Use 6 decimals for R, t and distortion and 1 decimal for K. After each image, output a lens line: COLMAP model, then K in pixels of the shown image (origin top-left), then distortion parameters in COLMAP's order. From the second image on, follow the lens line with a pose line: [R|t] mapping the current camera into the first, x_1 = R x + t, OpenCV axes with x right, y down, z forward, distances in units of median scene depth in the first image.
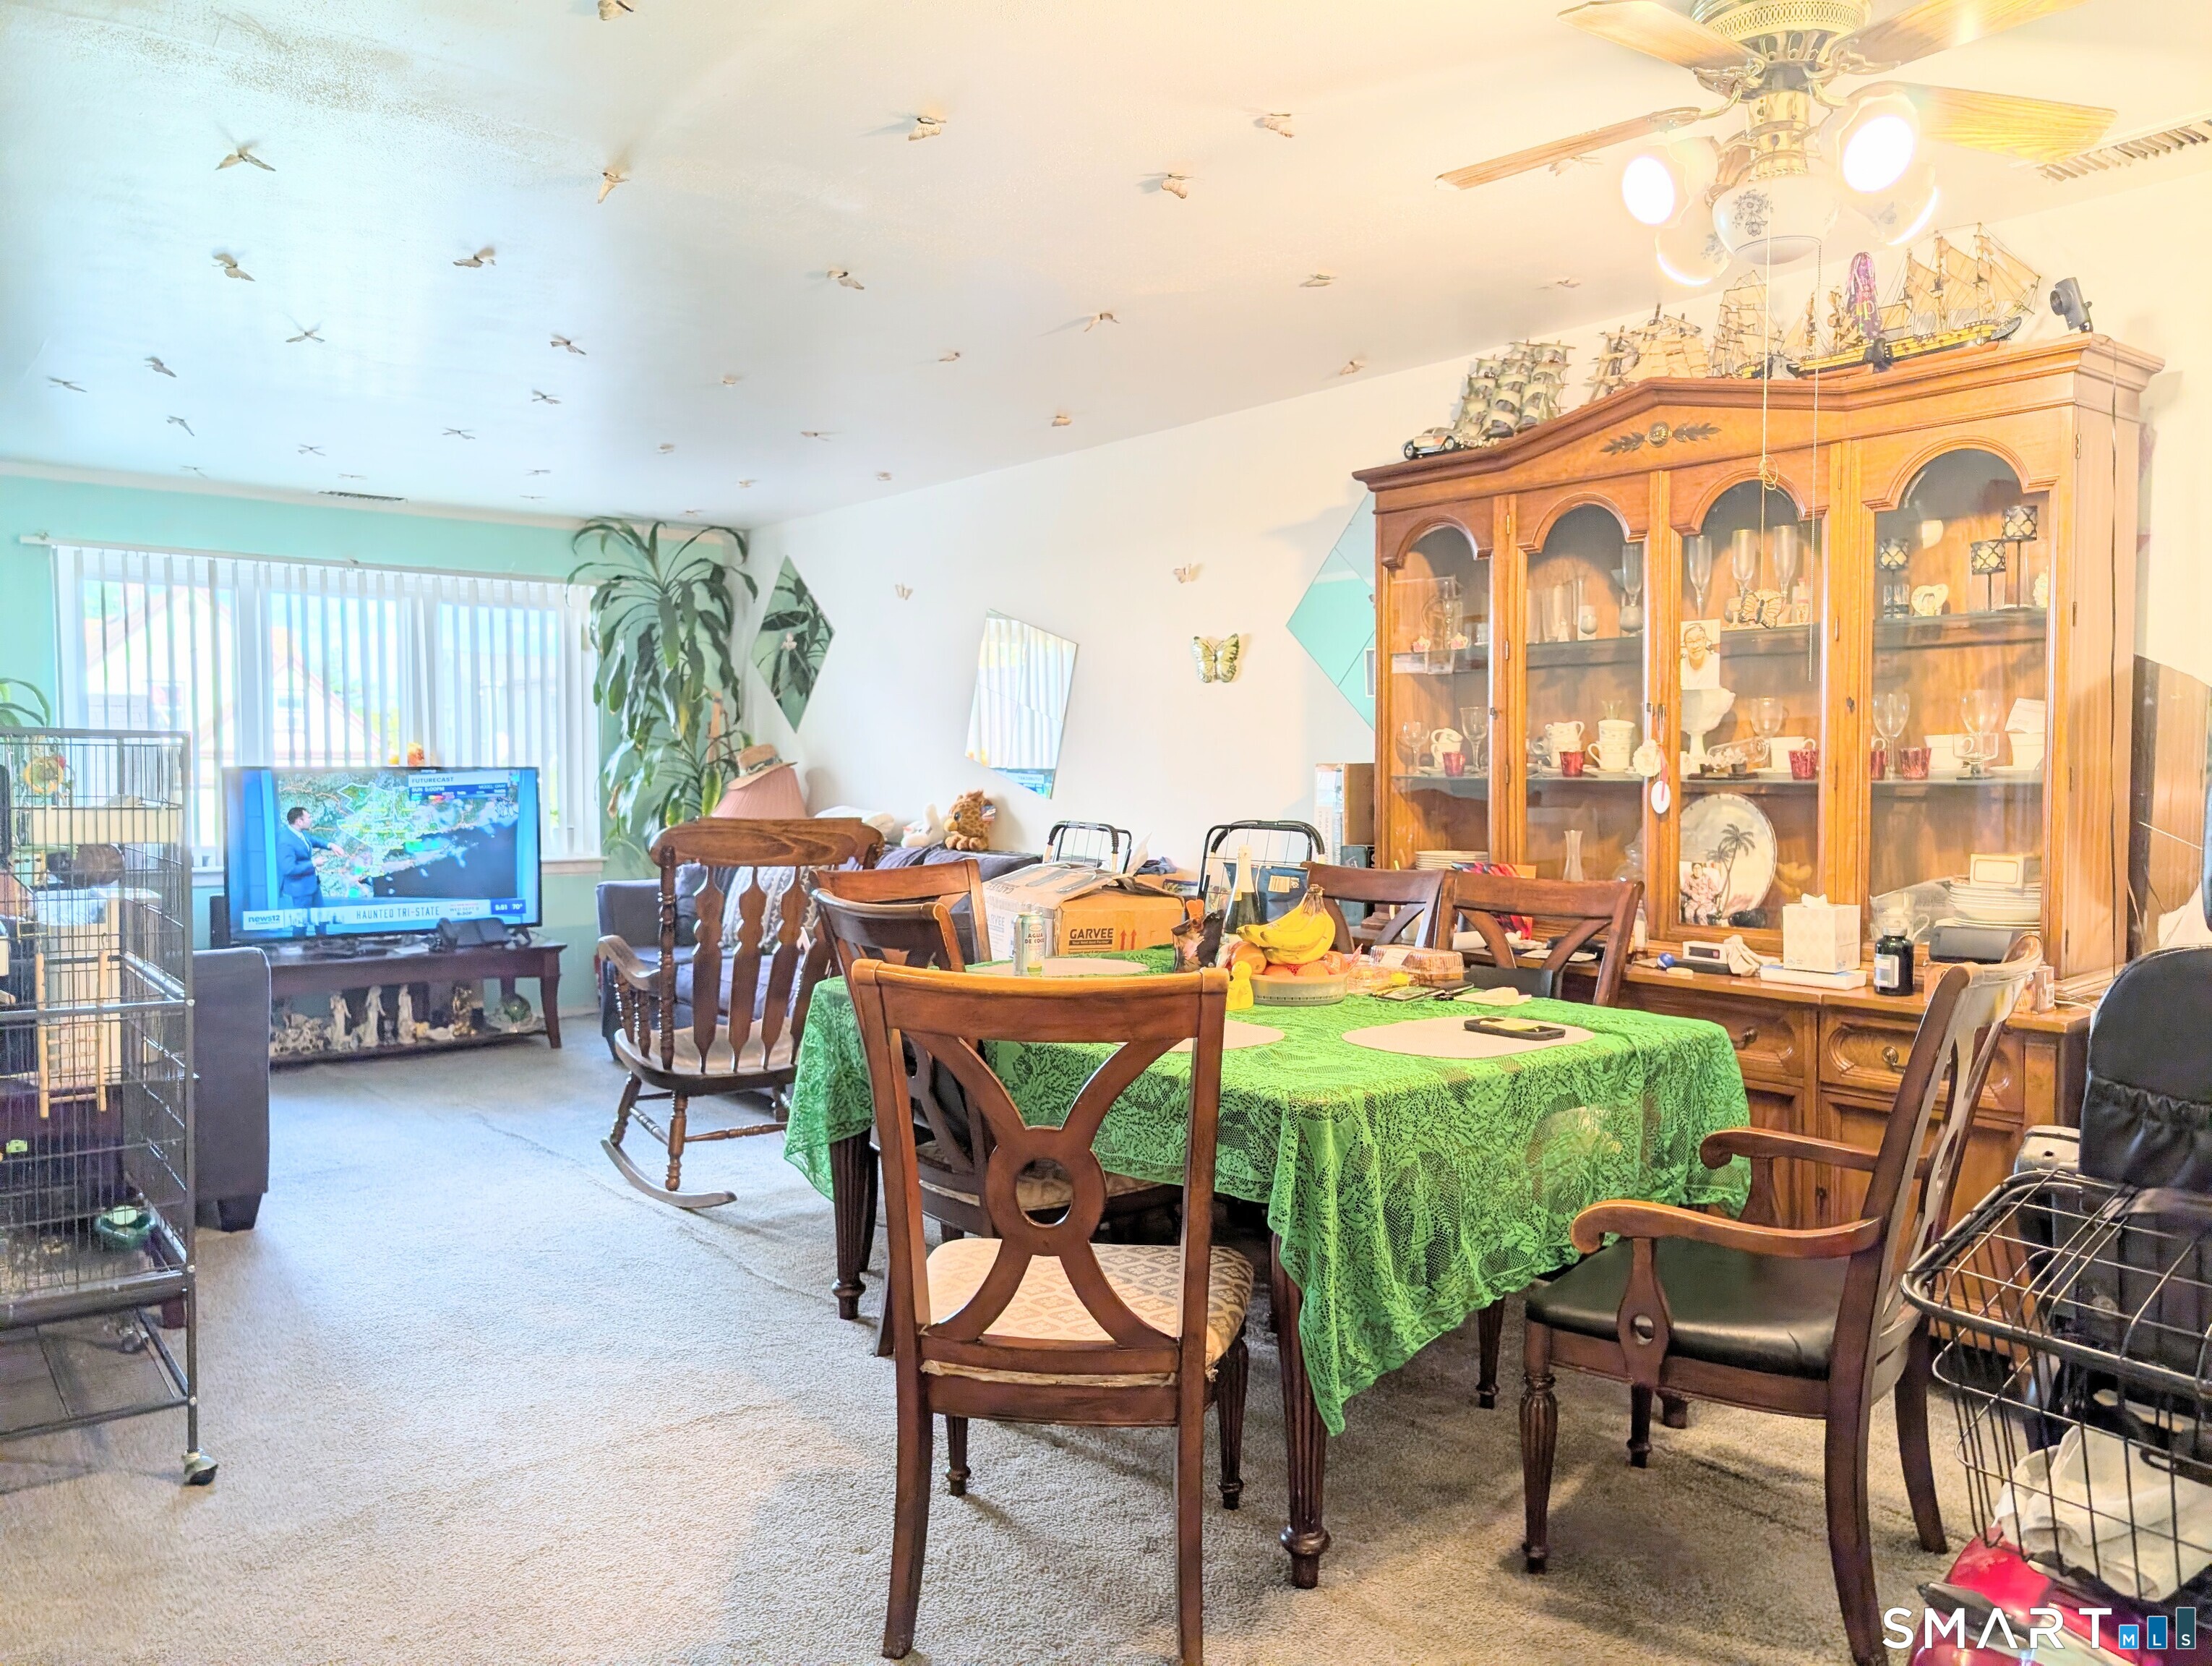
lens RADIAL K [[1575.4, 0, 1112.2], [0, 1575.4, 841.2], [0, 0, 1]] dist [0.014608, -0.007264]
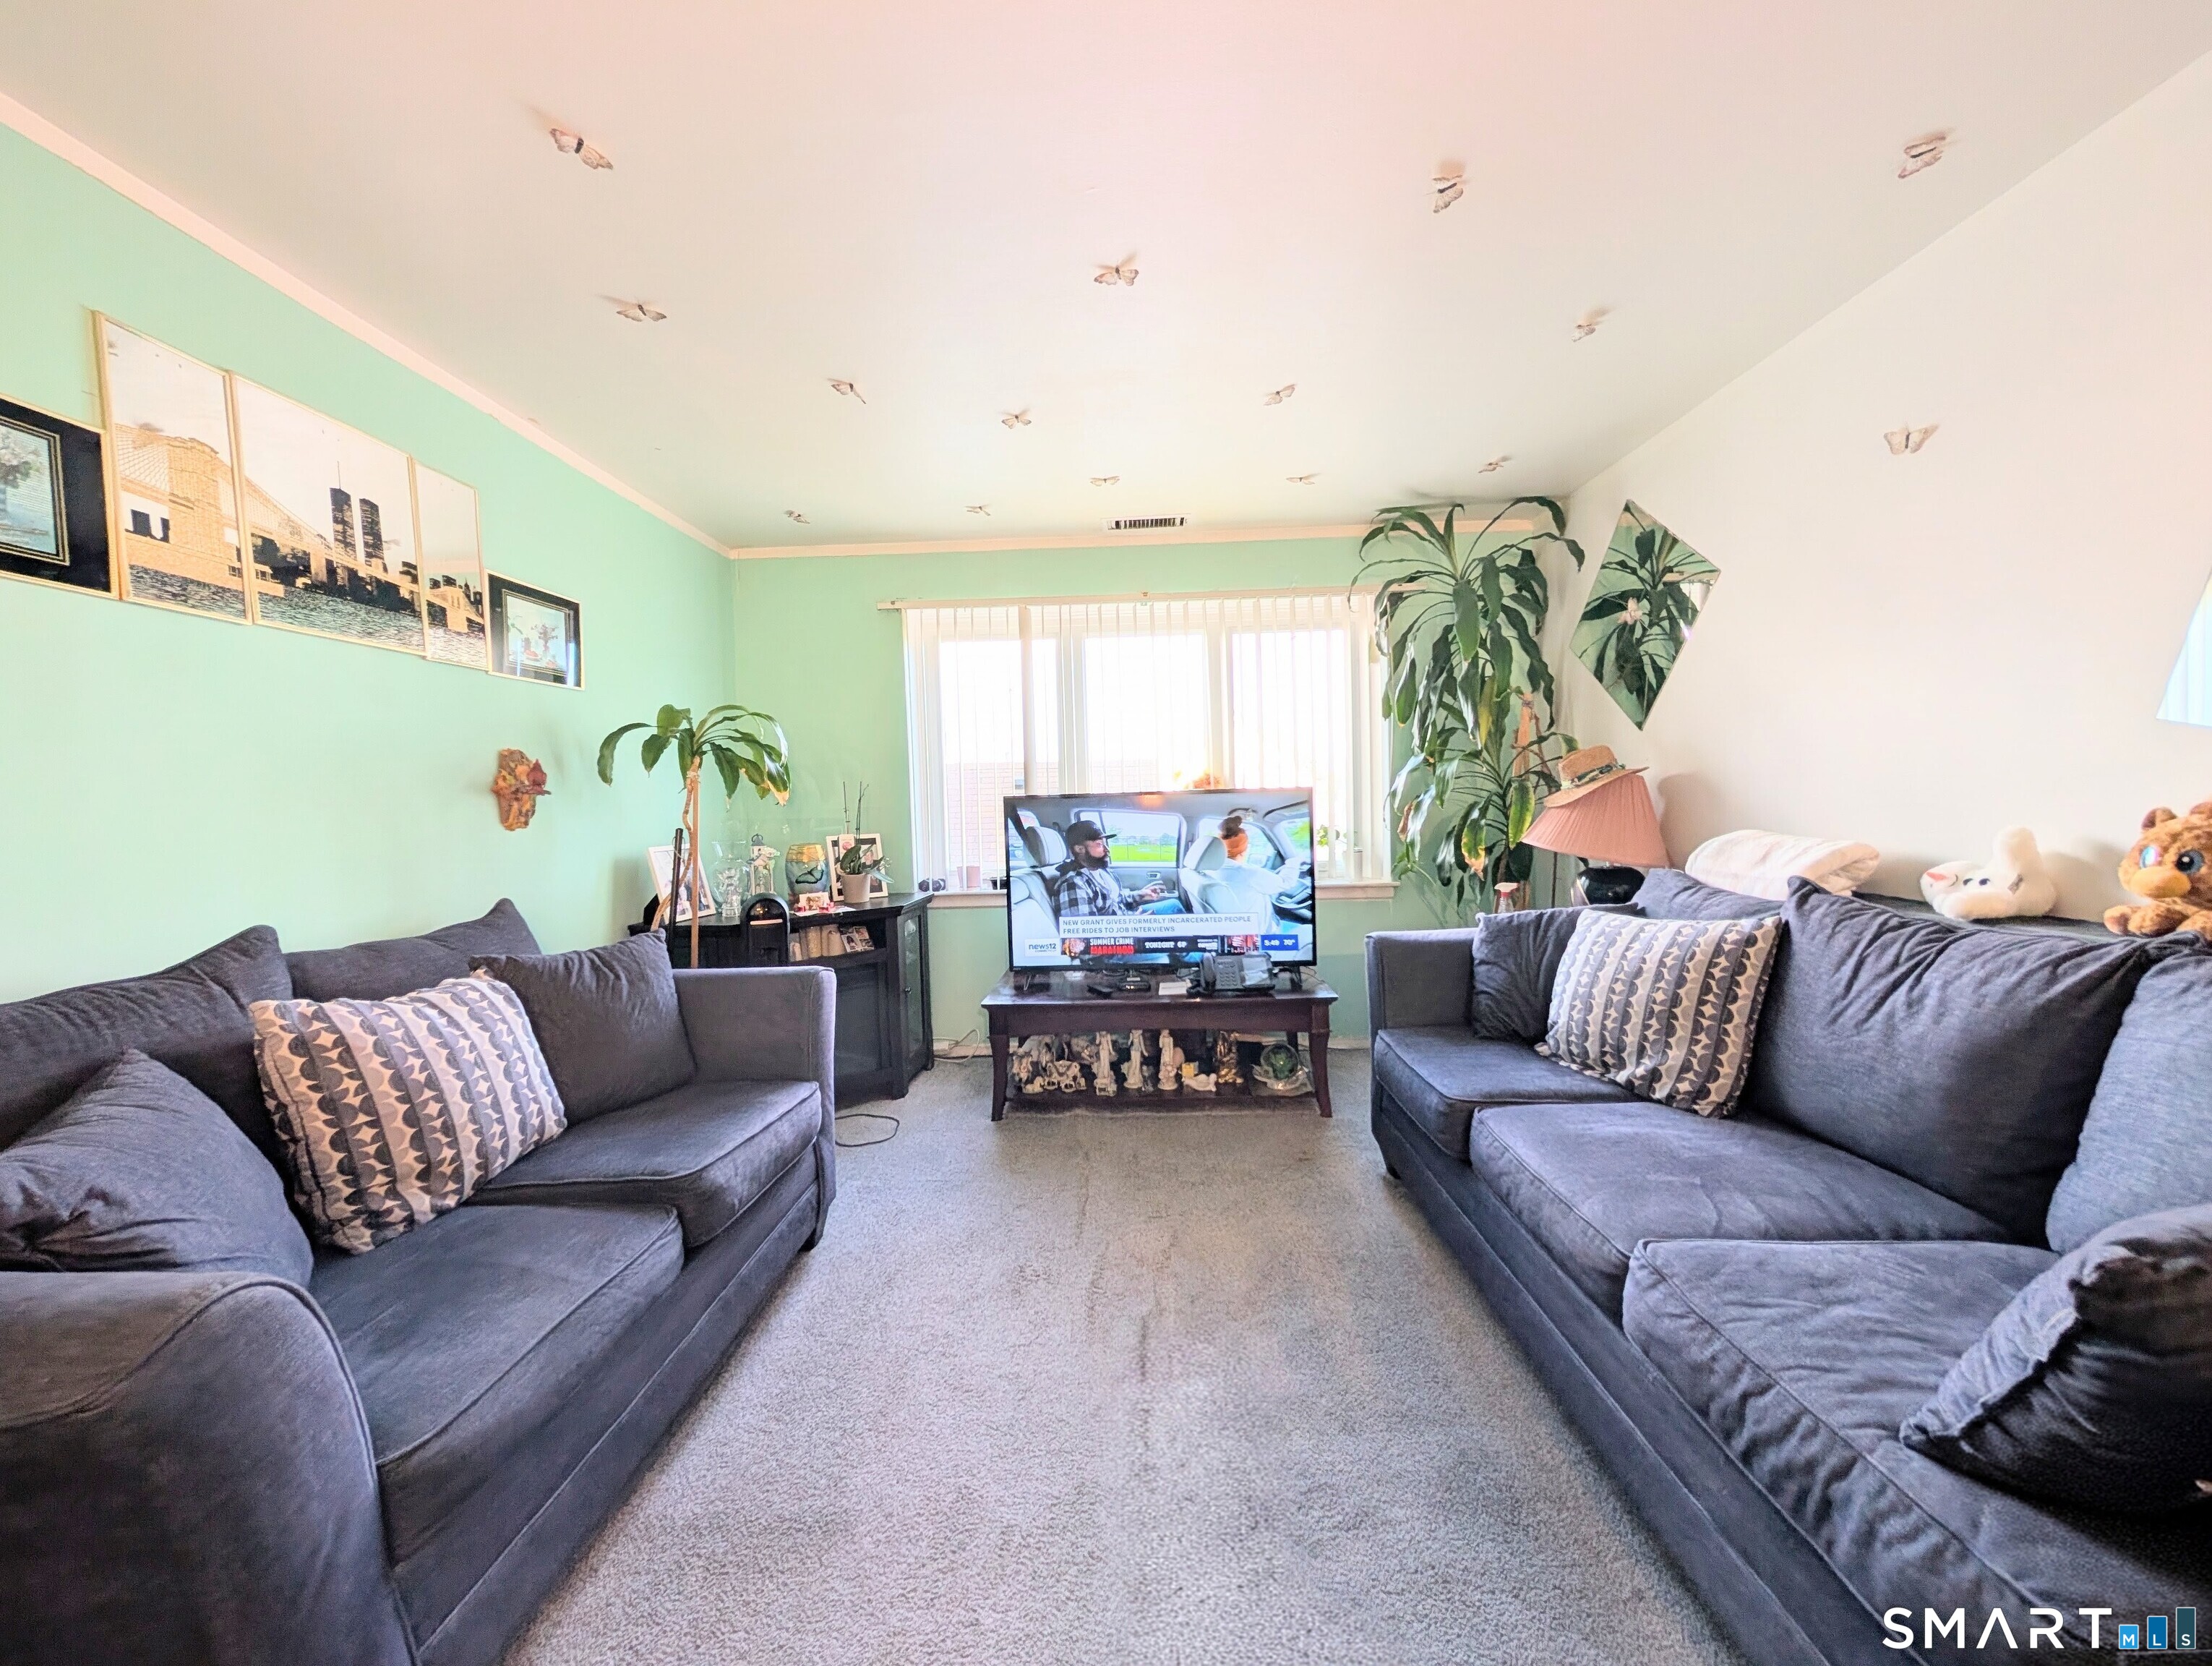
lens RADIAL K [[796.9, 0, 1110.3], [0, 796.9, 834.1], [0, 0, 1]] dist [0.000756, -0.000022]
pose [[0.760582, -0.000878, -0.649241, -0.272985], [0.001198, 0.999999, 0.000051, -0.035929], [0.649241, -0.000816, 0.760582, 1.010512]]
